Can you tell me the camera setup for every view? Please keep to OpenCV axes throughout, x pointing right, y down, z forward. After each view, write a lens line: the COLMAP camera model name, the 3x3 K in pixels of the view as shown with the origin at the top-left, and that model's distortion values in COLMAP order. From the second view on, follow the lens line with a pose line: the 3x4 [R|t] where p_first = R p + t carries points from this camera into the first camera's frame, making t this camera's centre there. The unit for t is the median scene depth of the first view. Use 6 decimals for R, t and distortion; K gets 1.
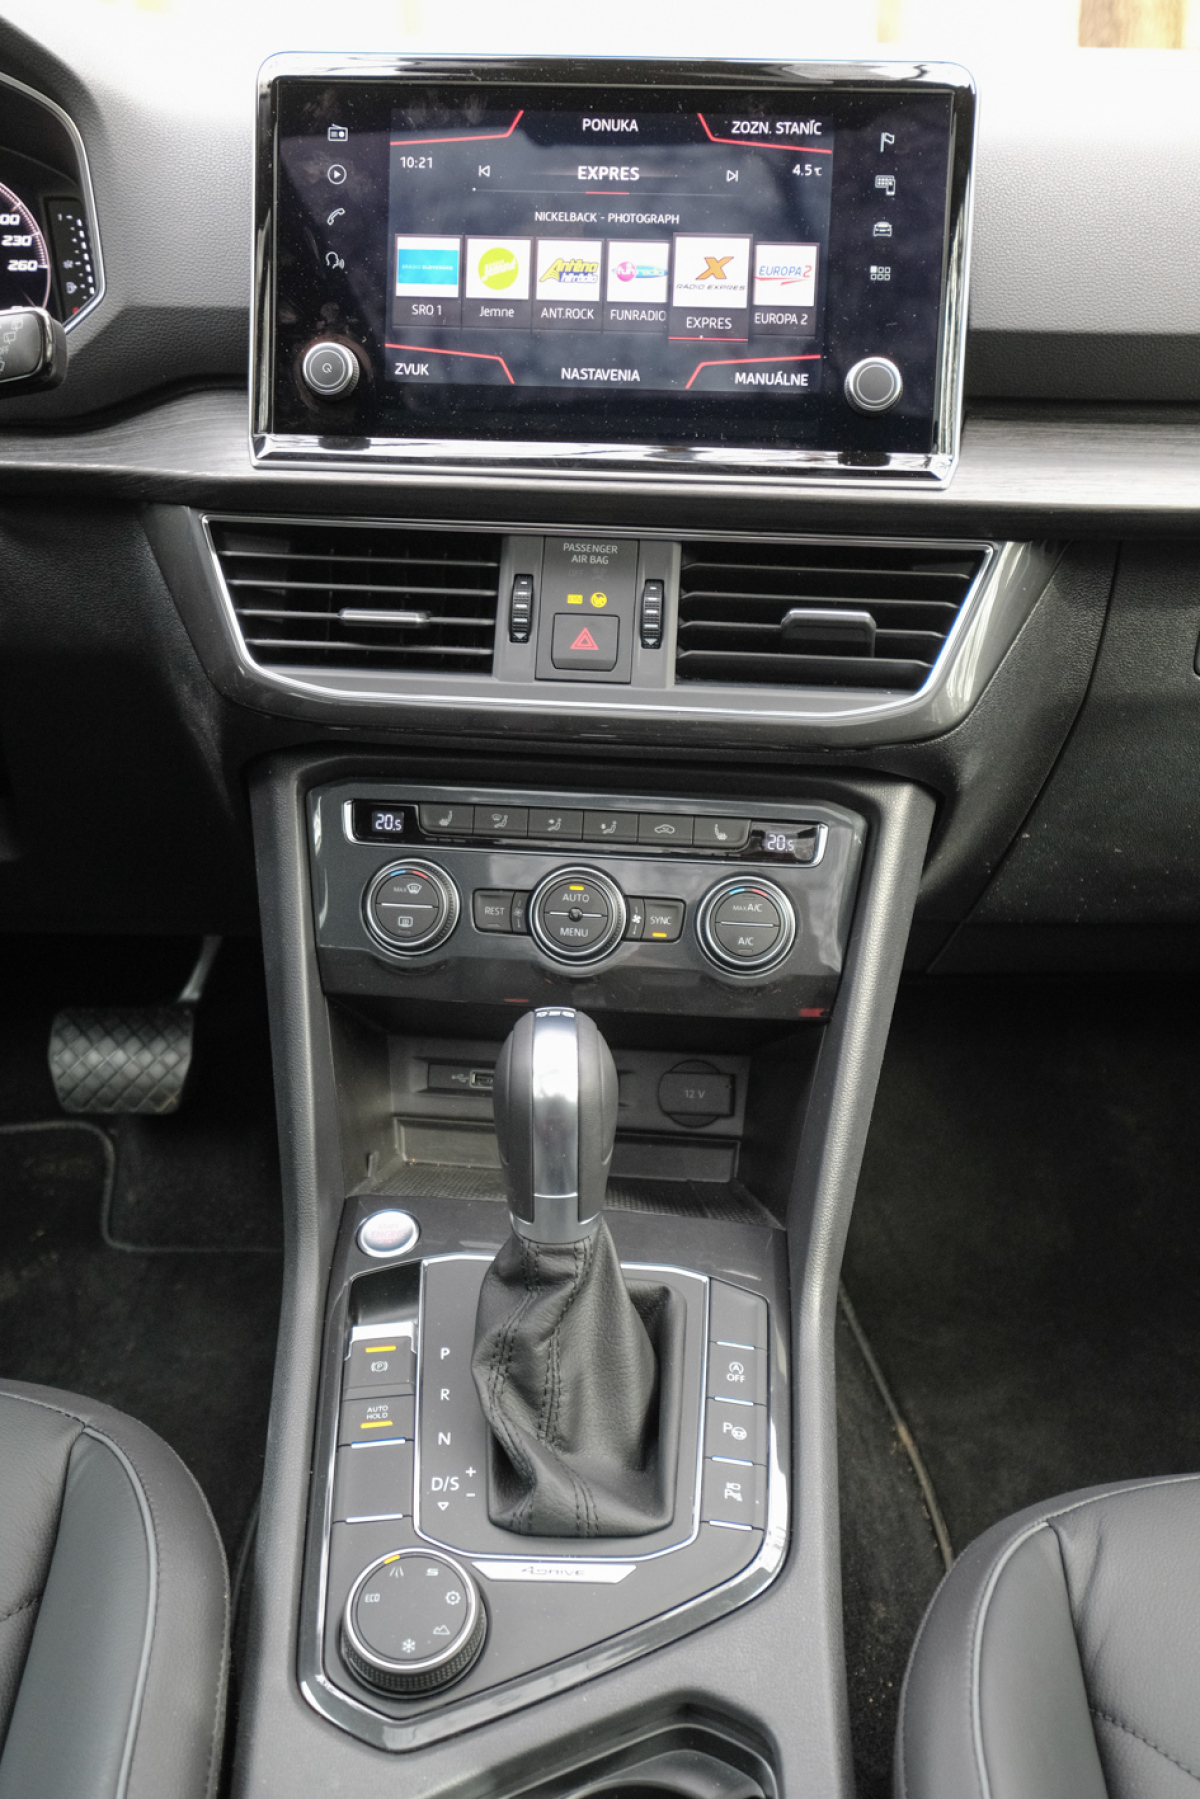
lens RADIAL K [[1718.5, 0, 597.4], [0, 1718.5, 895.7], [0, 0, 1]] dist [0.005874, 0.000000]
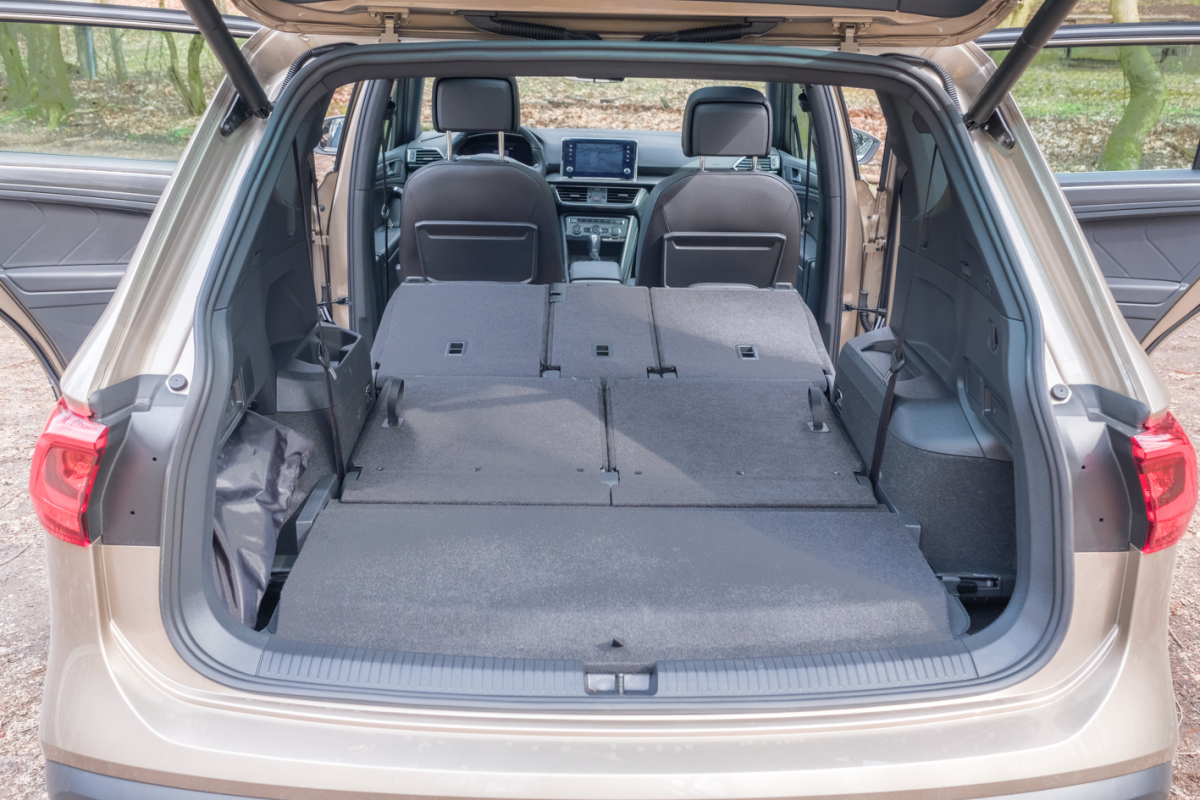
lens RADIAL K [[1075.1, 0, 608.2], [0, 1075.1, 399.1], [0, 0, 1]] dist [0.011918, -0.001089]
pose [[0.999787, 0.001429, 0.020590, -0.064194], [0.001322, 0.991118, -0.132981, 1.724568], [-0.020597, 0.132979, 0.990905, -4.681645]]
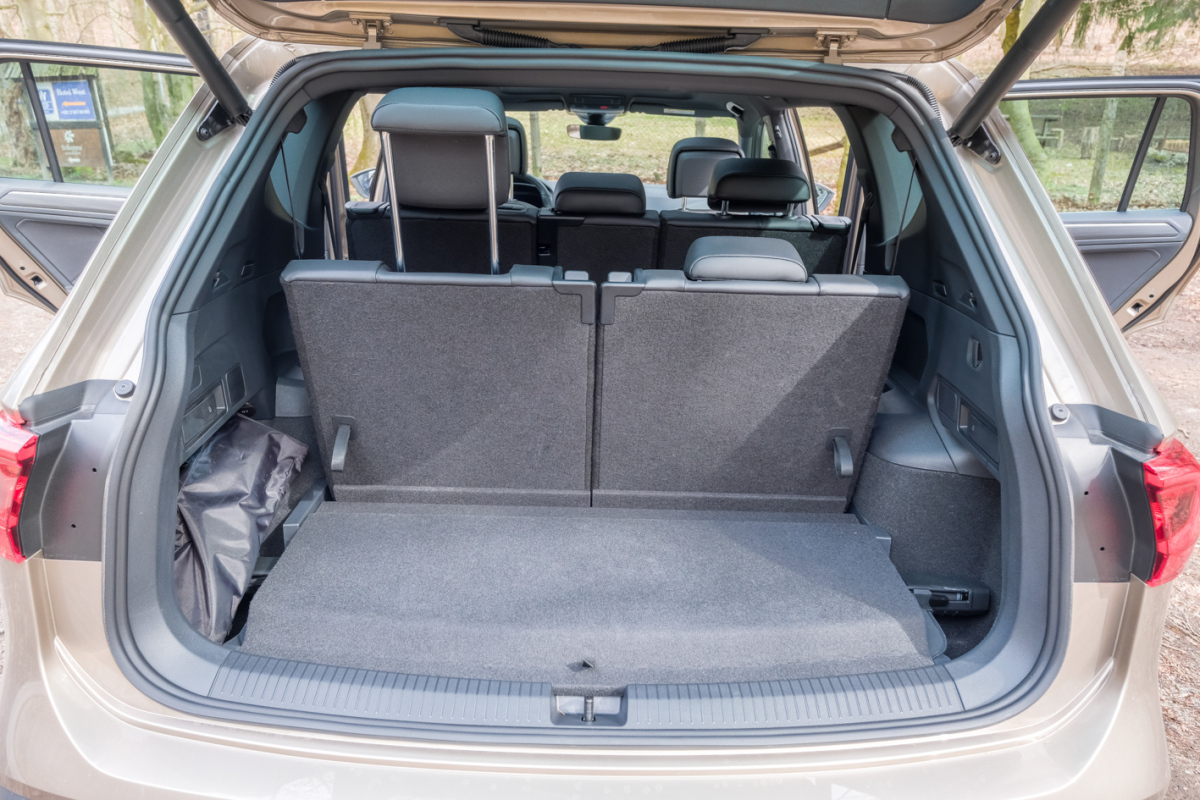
lens RADIAL K [[803.6, 0, 601.9], [0, 803.6, 406.0], [0, 0, 1]] dist [0.007815, 0.000489]
pose [[0.999835, 0.016078, 0.008398, 0.006060], [-0.014854, 0.991446, -0.129666, 1.627205], [-0.010411, 0.129520, 0.991522, -4.088510]]
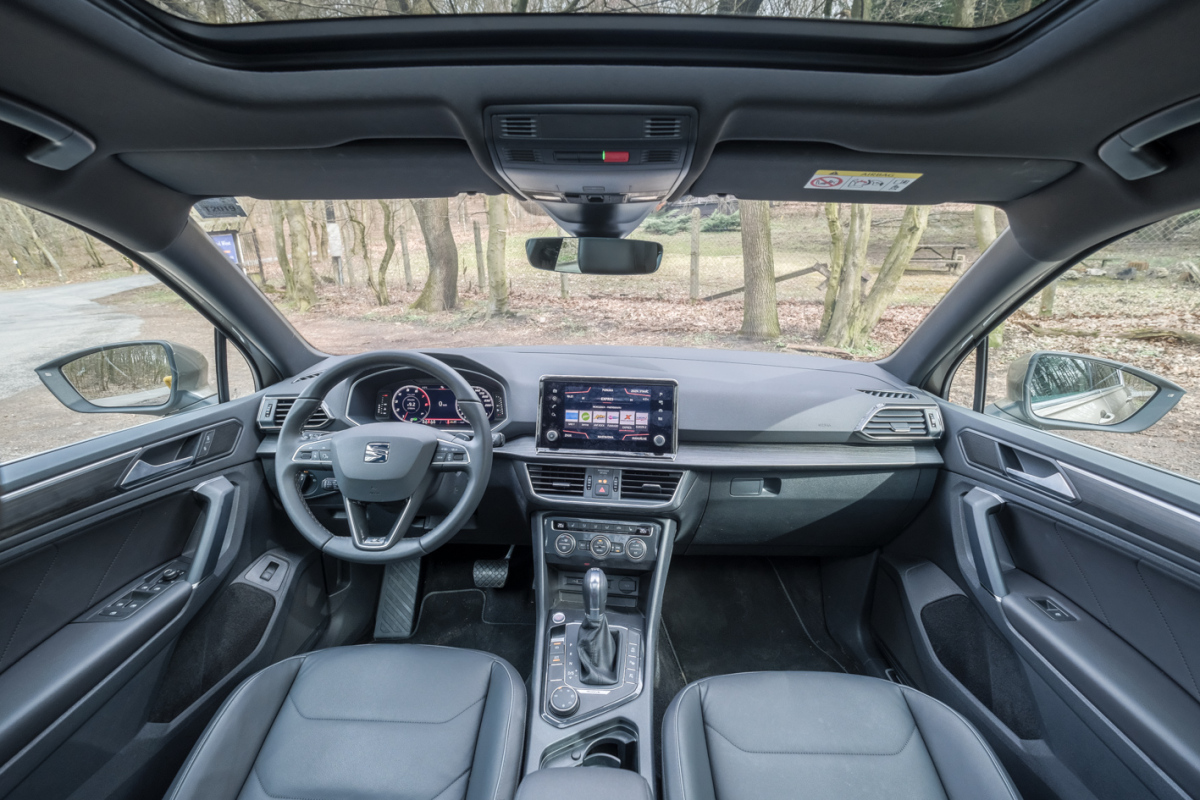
lens RADIAL K [[531.3, 0, 602.7], [0, 531.3, 392.9], [0, 0, 1]] dist [-0.009476, -0.002123]
pose [[0.999773, 0.003203, -0.021080, 0.026173], [-0.007707, 0.976101, -0.217179, -0.090342], [0.019881, 0.217292, 0.975904, -0.553887]]
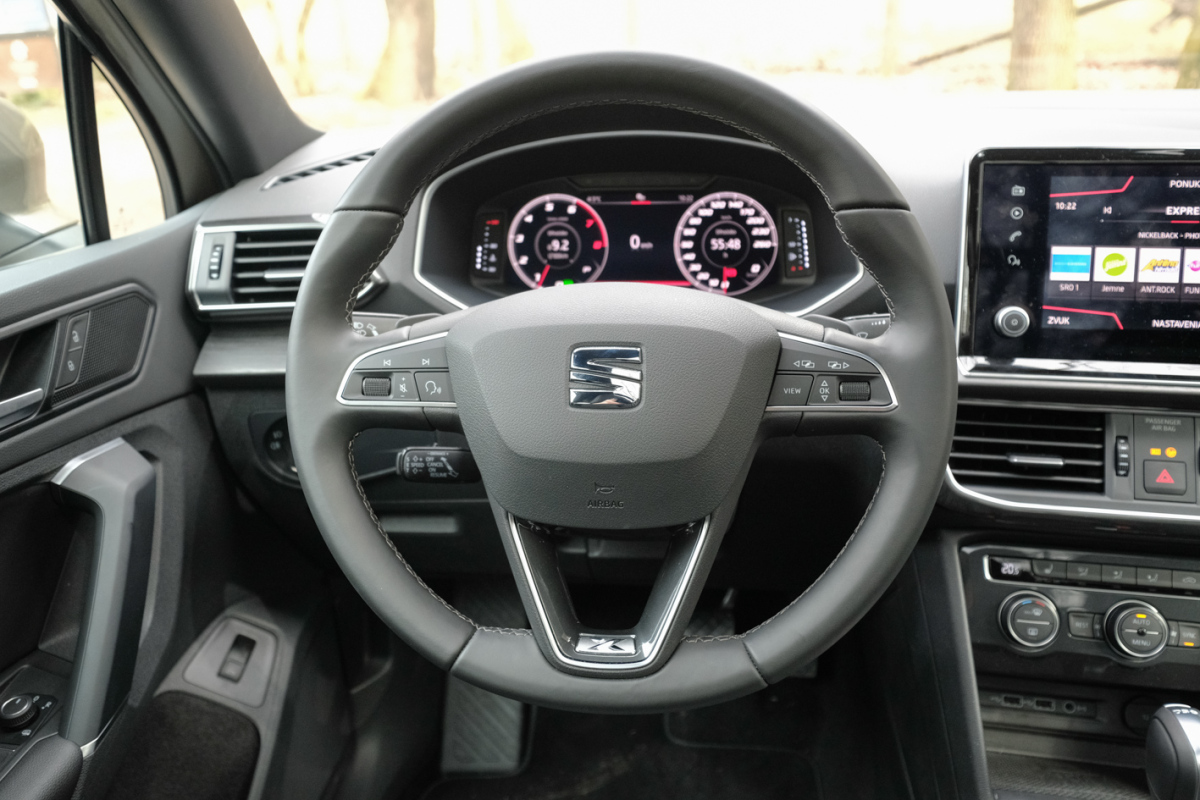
lens RADIAL K [[927.6, 0, 591.2], [0, 927.6, 398.1], [0, 0, 1]] dist [0.004303, 0.000167]
pose [[0.993217, 0.004905, -0.116176, -0.471219], [-0.012740, 0.997685, -0.066796, -0.159553], [0.115579, 0.067823, 0.990980, 0.017088]]
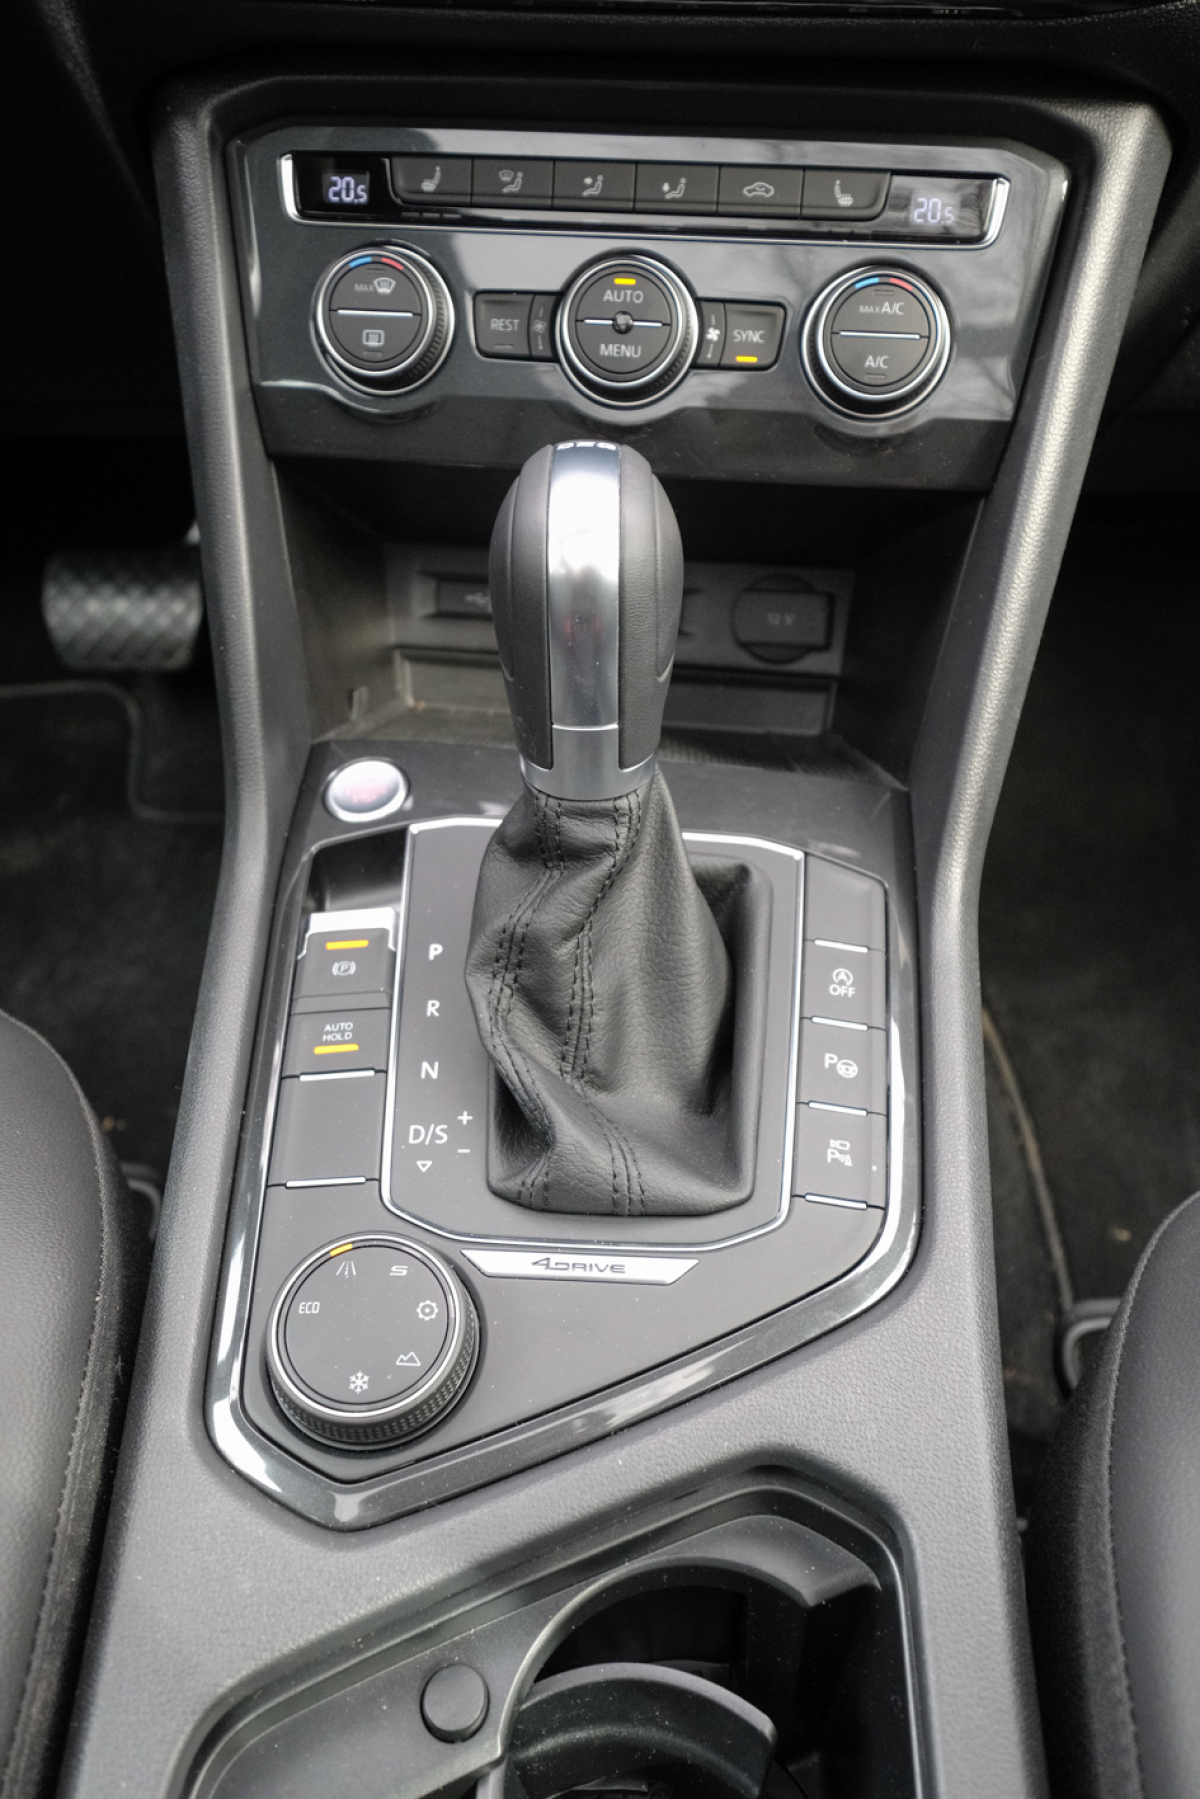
lens RADIAL K [[1454.5, 0, 591.4], [0, 1454.5, 901.2], [0, 0, 1]] dist [0.008624, 0.007674]
pose [[0.998914, 0.011876, -0.045046, 0.003647], [-0.000292, 0.968535, 0.248879, 0.093230], [0.046585, -0.248596, 0.967486, 0.415056]]
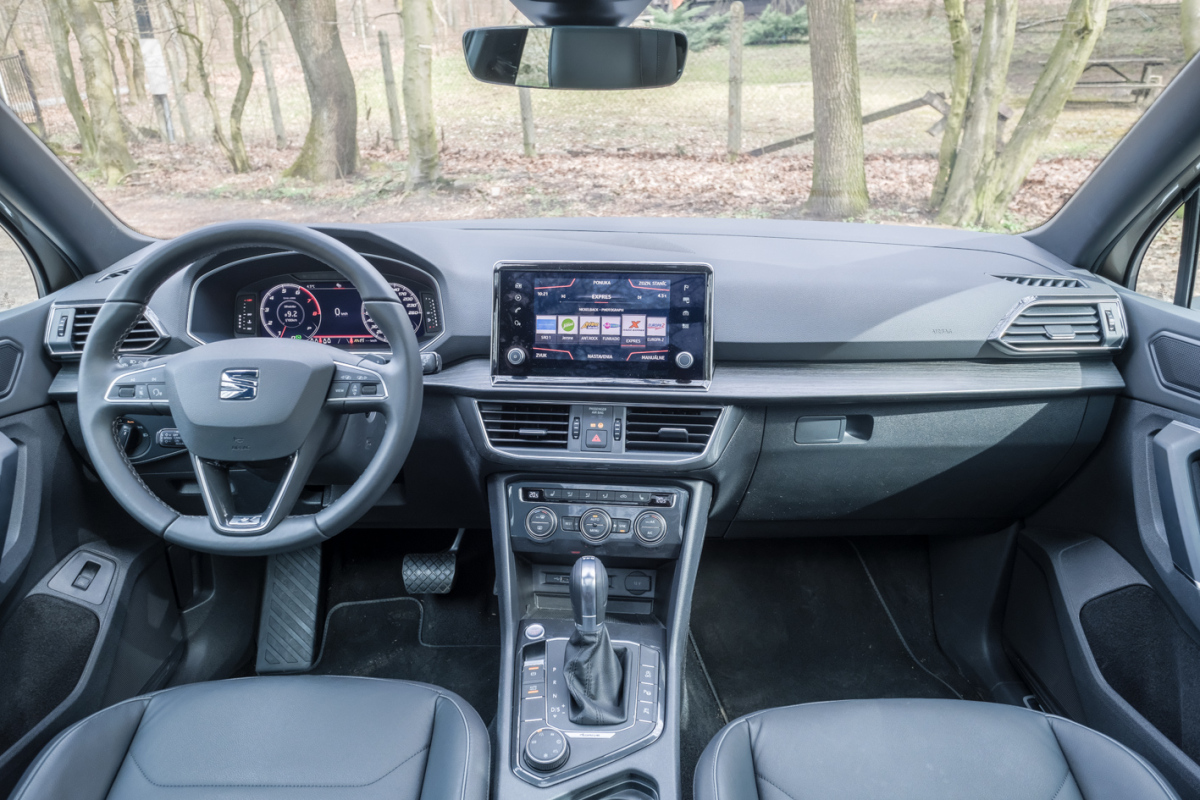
lens RADIAL K [[818.3, 0, 606.4], [0, 818.3, 397.1], [0, 0, 1]] dist [-0.008771, 0.003395]
pose [[0.999854, -0.015841, -0.006366, 0.022411], [0.015048, 0.993865, -0.109570, -0.059168], [0.008062, 0.109458, 0.993959, -0.515847]]
